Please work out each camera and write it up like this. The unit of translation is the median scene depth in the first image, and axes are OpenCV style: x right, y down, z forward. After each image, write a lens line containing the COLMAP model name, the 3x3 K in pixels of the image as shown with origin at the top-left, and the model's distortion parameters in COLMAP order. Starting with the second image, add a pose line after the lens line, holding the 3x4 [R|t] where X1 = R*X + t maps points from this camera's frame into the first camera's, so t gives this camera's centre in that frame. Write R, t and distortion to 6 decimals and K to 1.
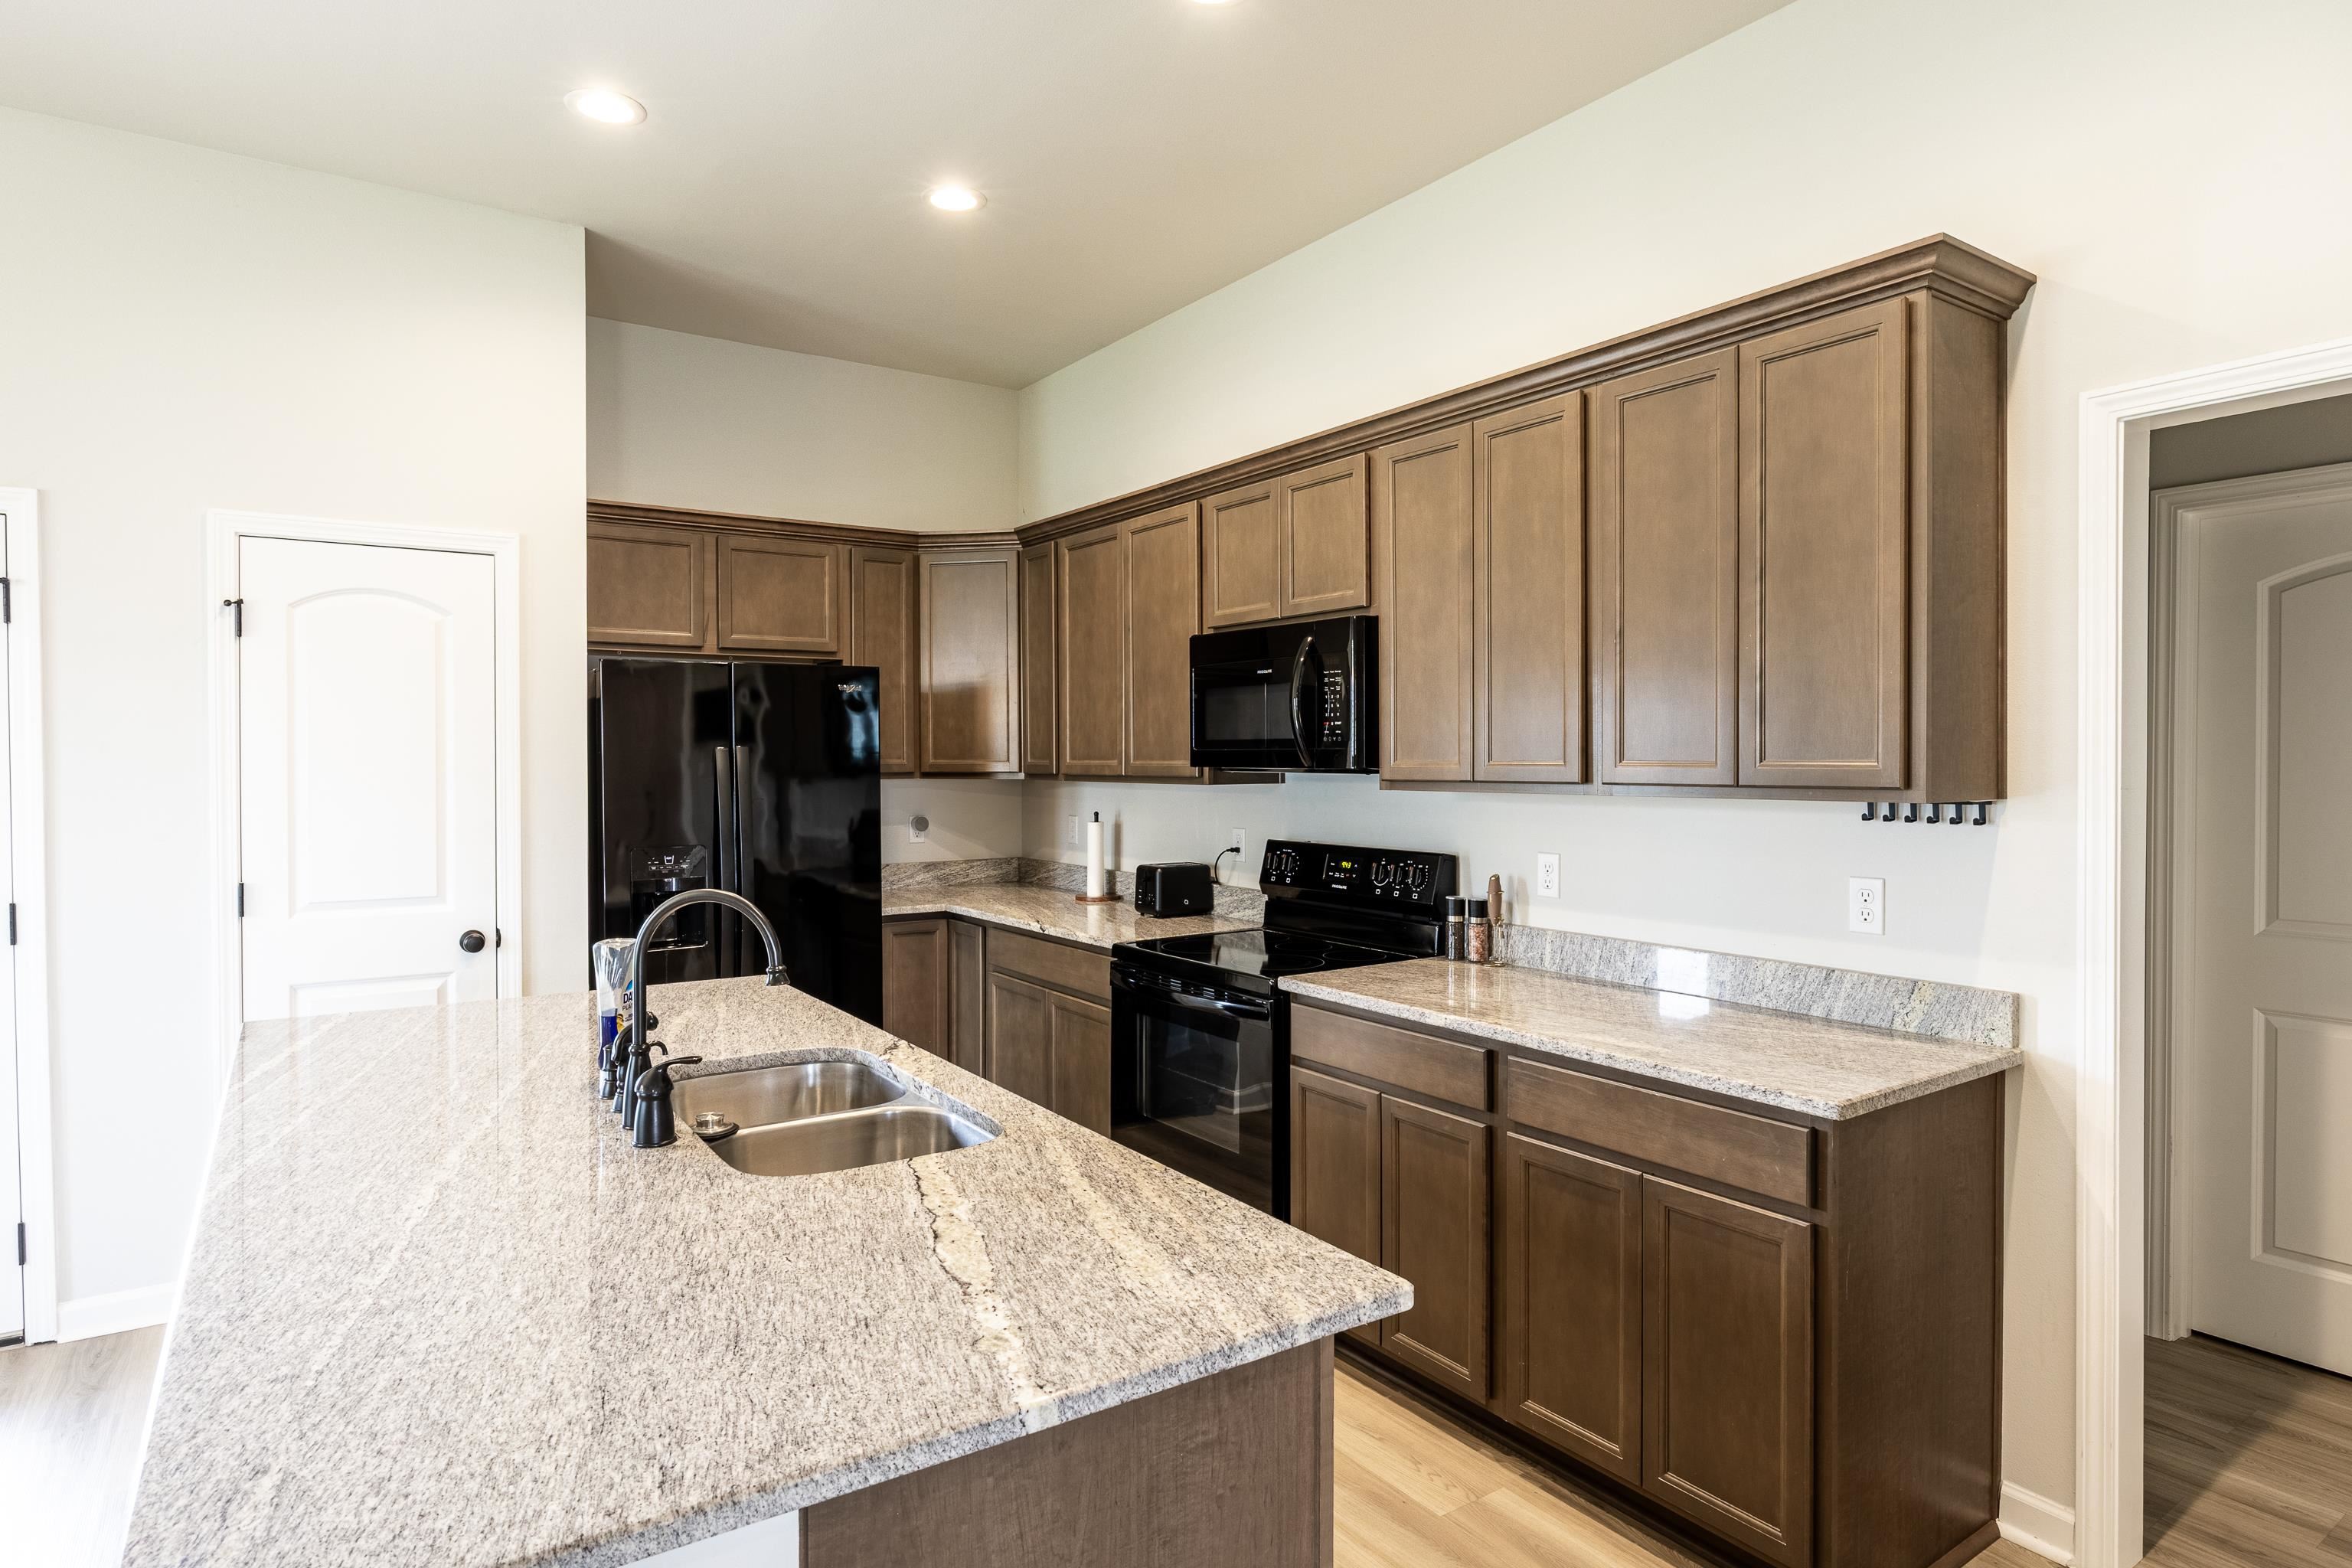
lens RADIAL K [[1285.4, 0, 1177.4], [0, 1285.4, 780.2], [0, 0, 1]] dist [-0.007526, 0.000124]
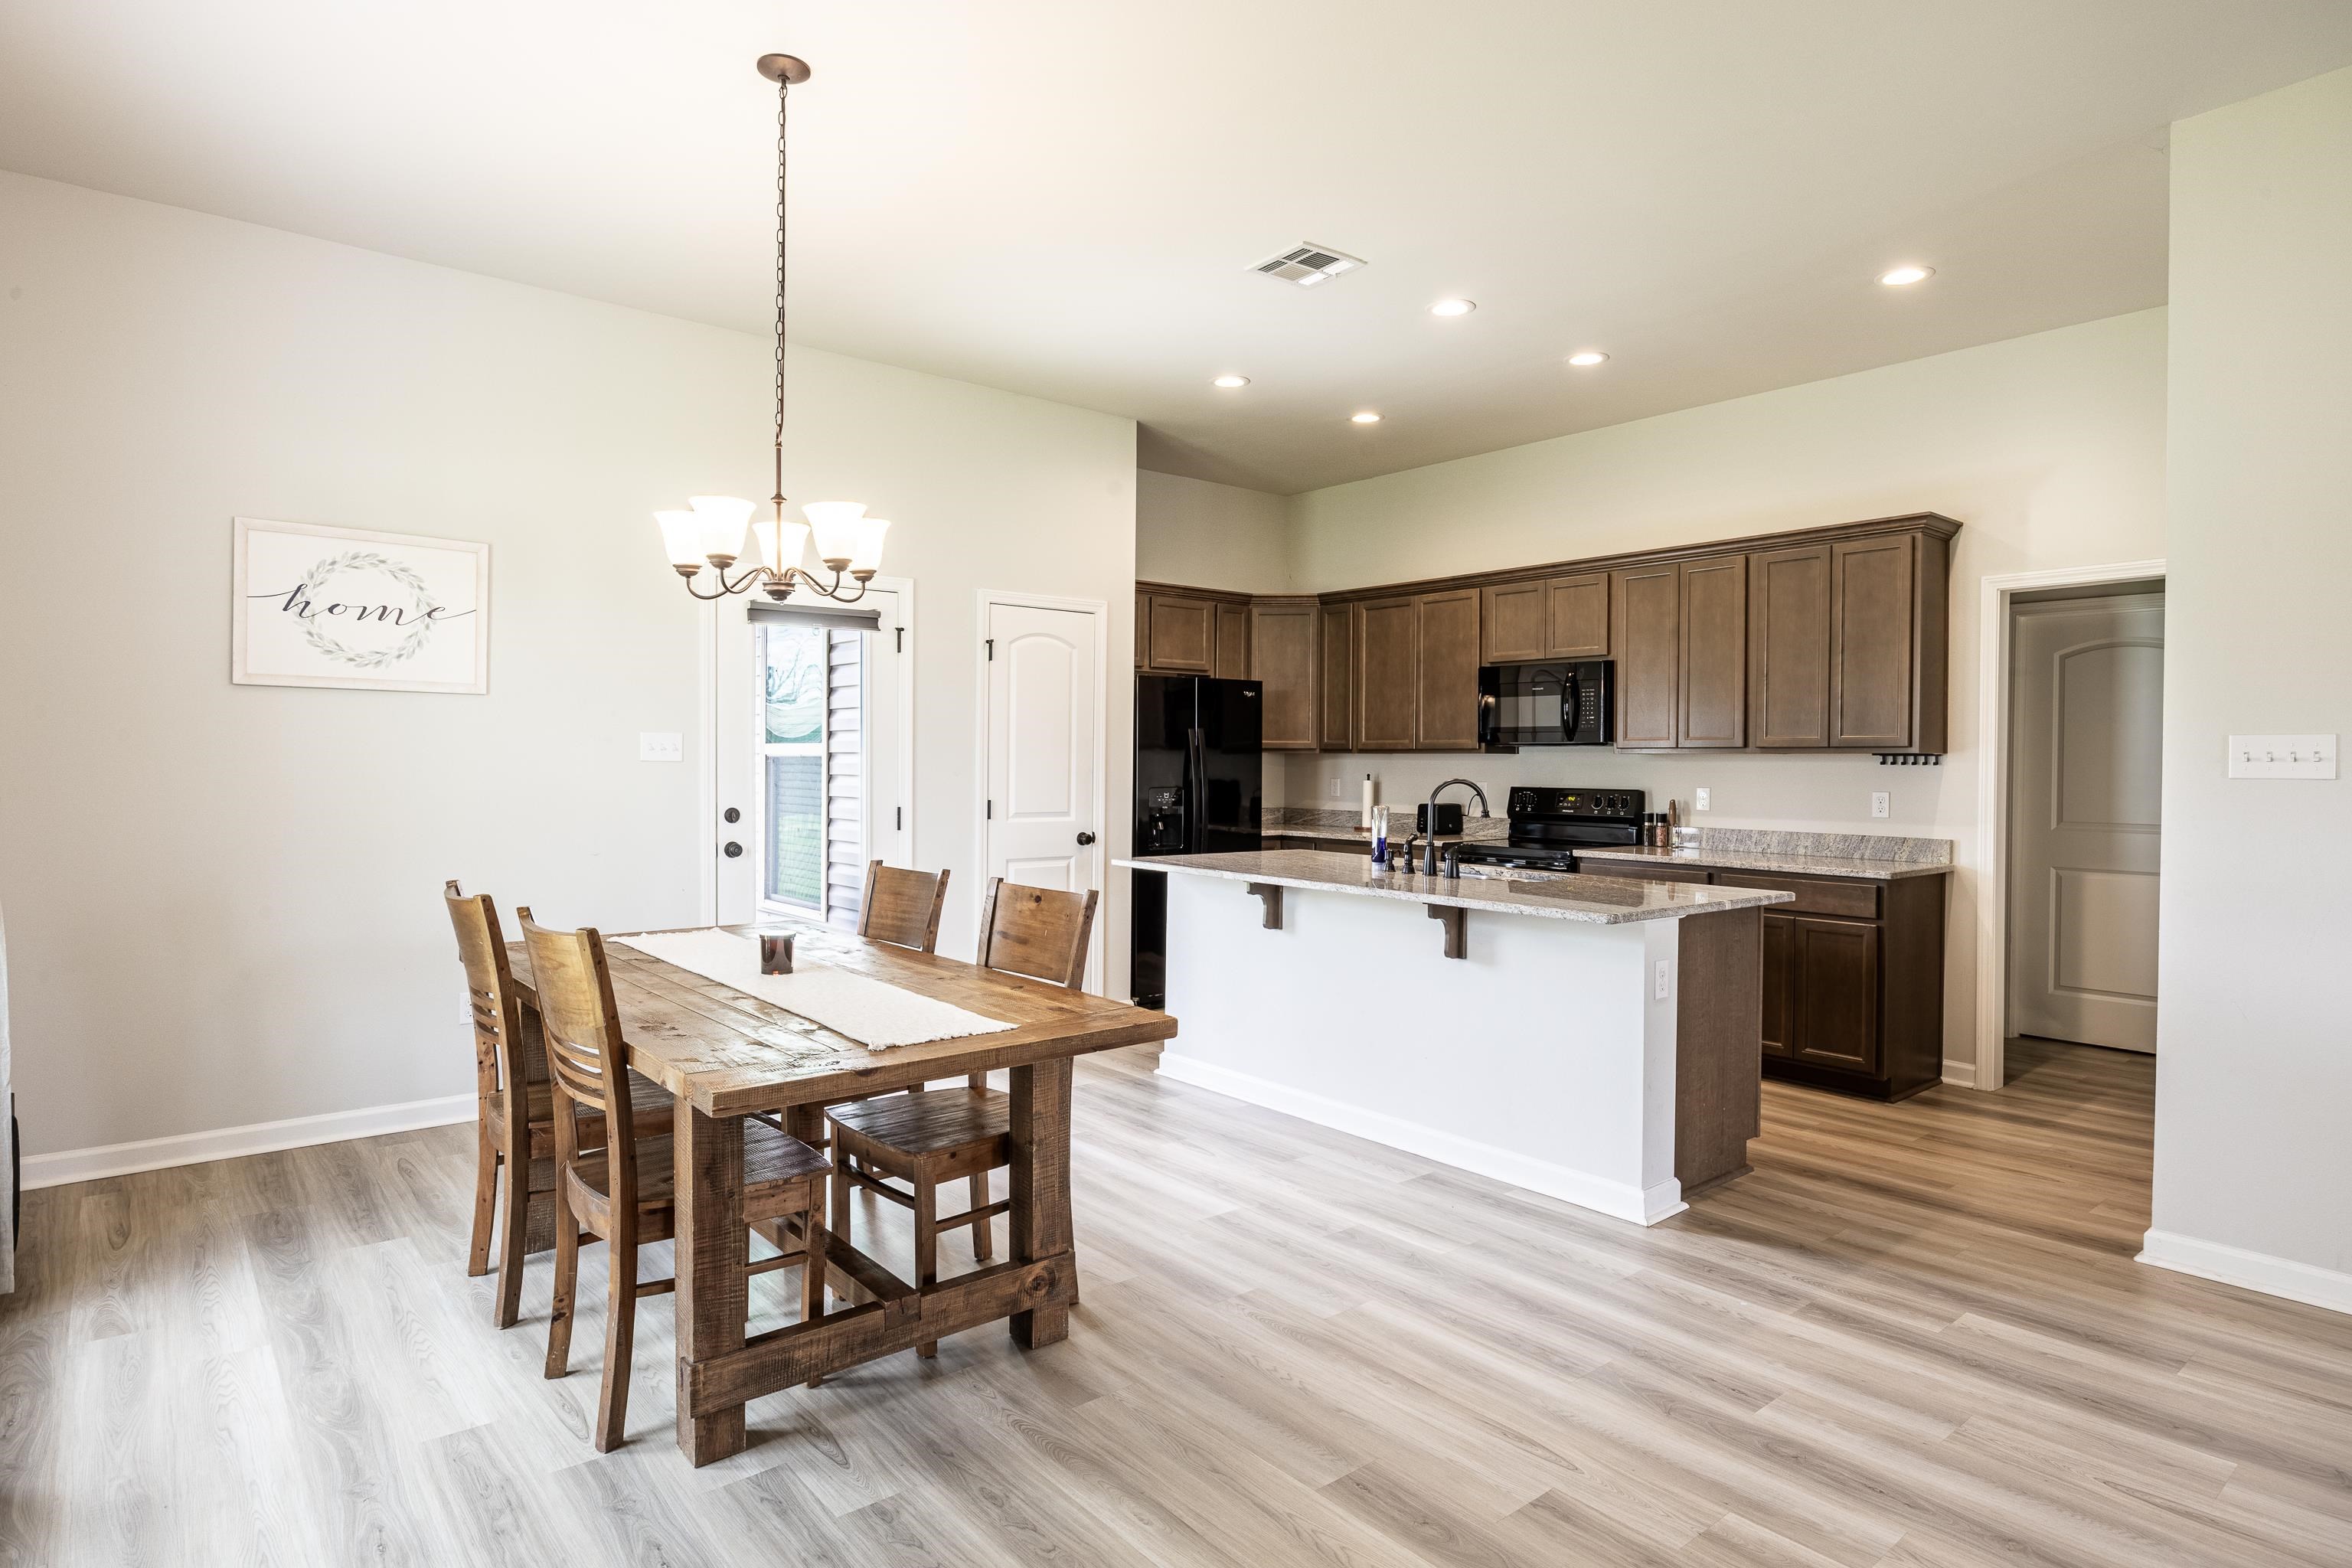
lens RADIAL K [[1285.4, 0, 1164.4], [0, 1285.4, 787.2], [0, 0, 1]] dist [-0.007526, 0.000124]
pose [[0.995869, 0.008272, 0.090429, -0.675861], [-0.008366, 0.999965, 0.000657, 0.061625], [-0.090421, -0.001411, 0.995903, -0.815388]]
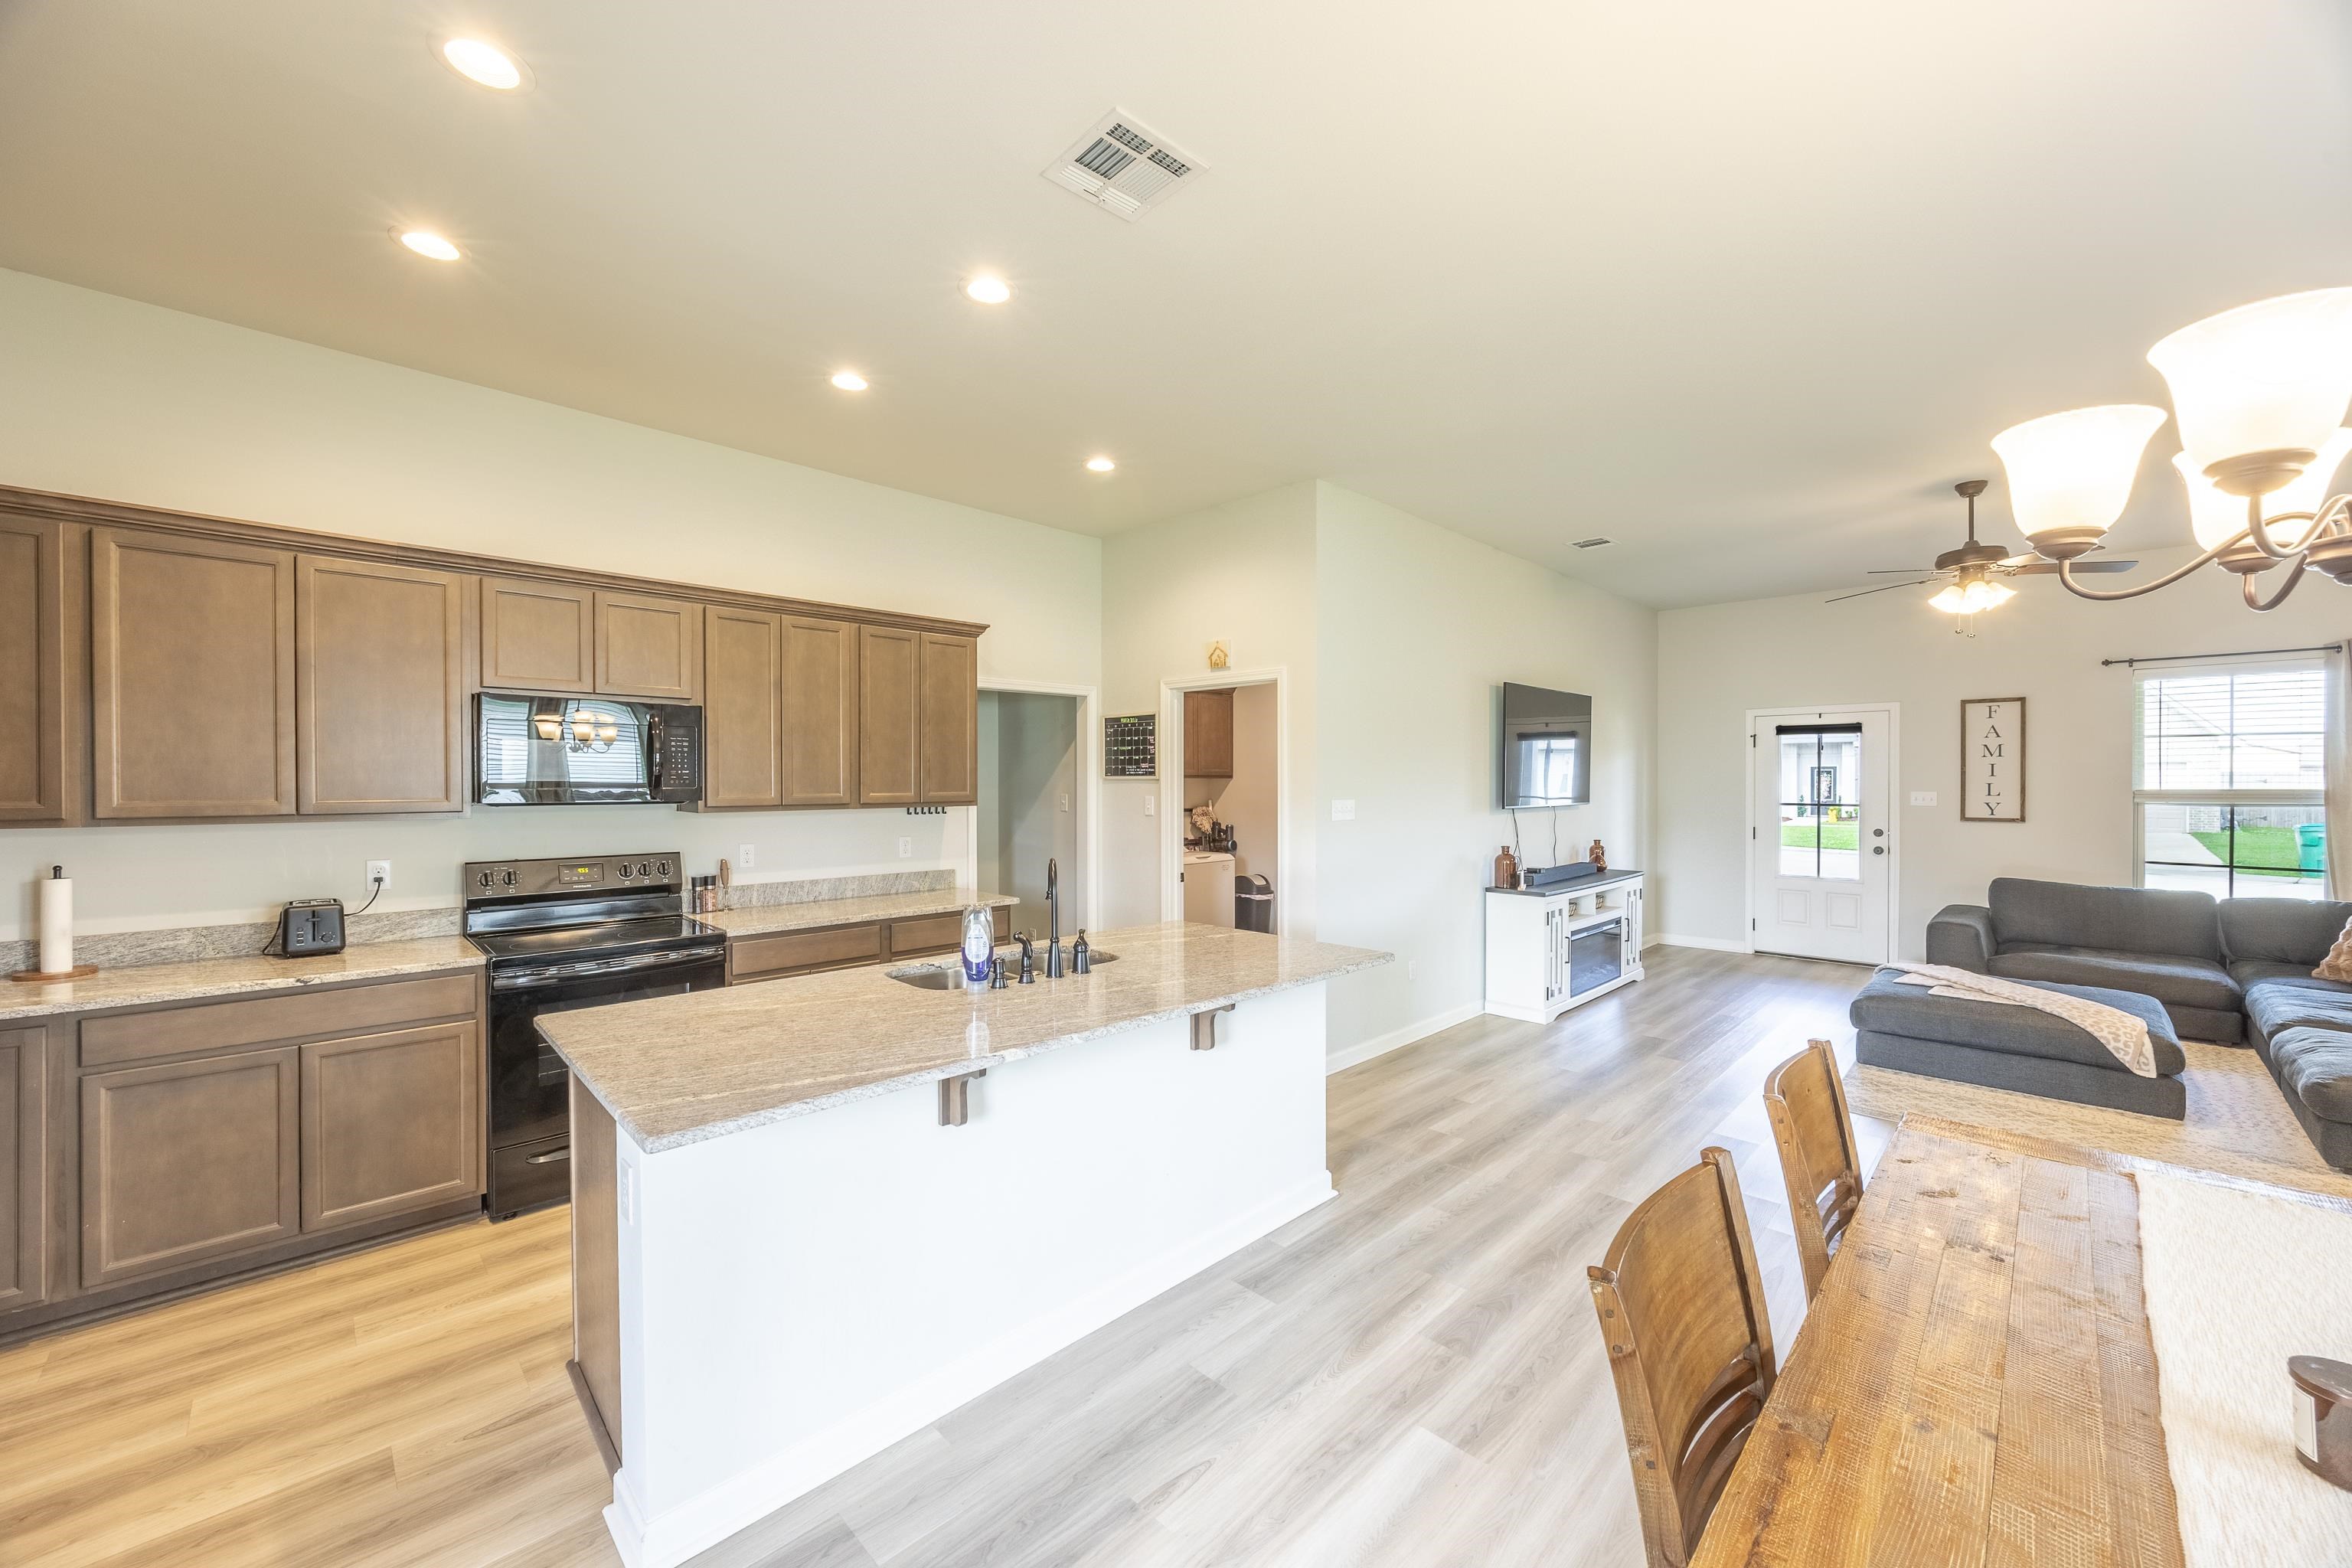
lens RADIAL K [[881.7, 0, 1199.2], [0, 881.7, 785.9], [0, 0, 1]] dist [-0.001306, -0.000144]
pose [[-0.197776, -0.001984, 0.980245, -1.087292], [0.019037, 0.999802, 0.005864, -0.021927], [-0.980062, 0.019821, -0.197699, 0.613518]]
